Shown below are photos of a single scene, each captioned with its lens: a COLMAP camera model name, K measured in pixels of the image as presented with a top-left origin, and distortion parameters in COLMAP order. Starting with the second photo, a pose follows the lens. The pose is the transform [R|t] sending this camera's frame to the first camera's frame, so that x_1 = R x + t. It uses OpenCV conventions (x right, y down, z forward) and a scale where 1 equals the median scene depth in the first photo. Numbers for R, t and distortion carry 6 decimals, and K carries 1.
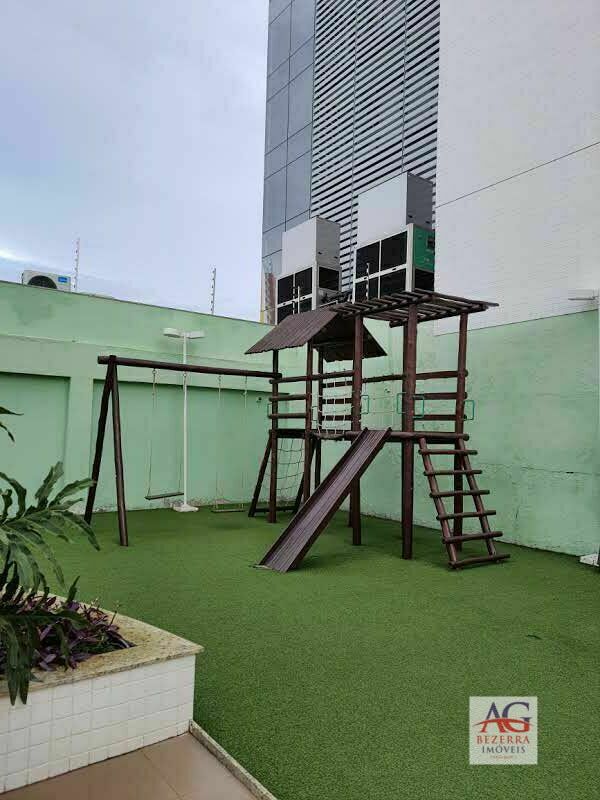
lens RADIAL K [[579.6, 0, 300.3], [0, 579.6, 402.9], [0, 0, 1]] dist [0.057248, -0.001985]
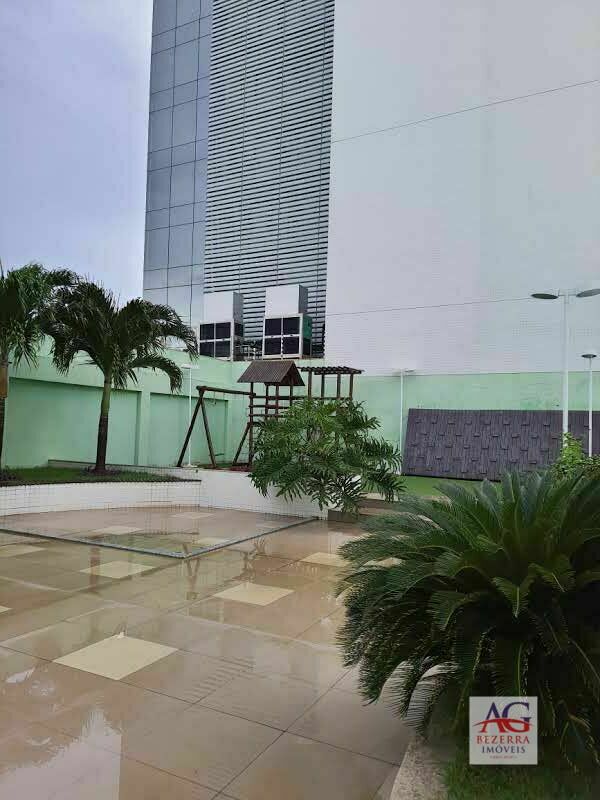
lens RADIAL K [[579.6, 0, 299.4], [0, 579.6, 399.5], [0, 0, 1]] dist [0.057248, -0.001985]
pose [[0.896208, 0.025902, 0.442877, -0.738394], [-0.031990, 0.999468, 0.006281, -0.045438], [-0.442479, -0.019797, 0.896560, -0.787297]]
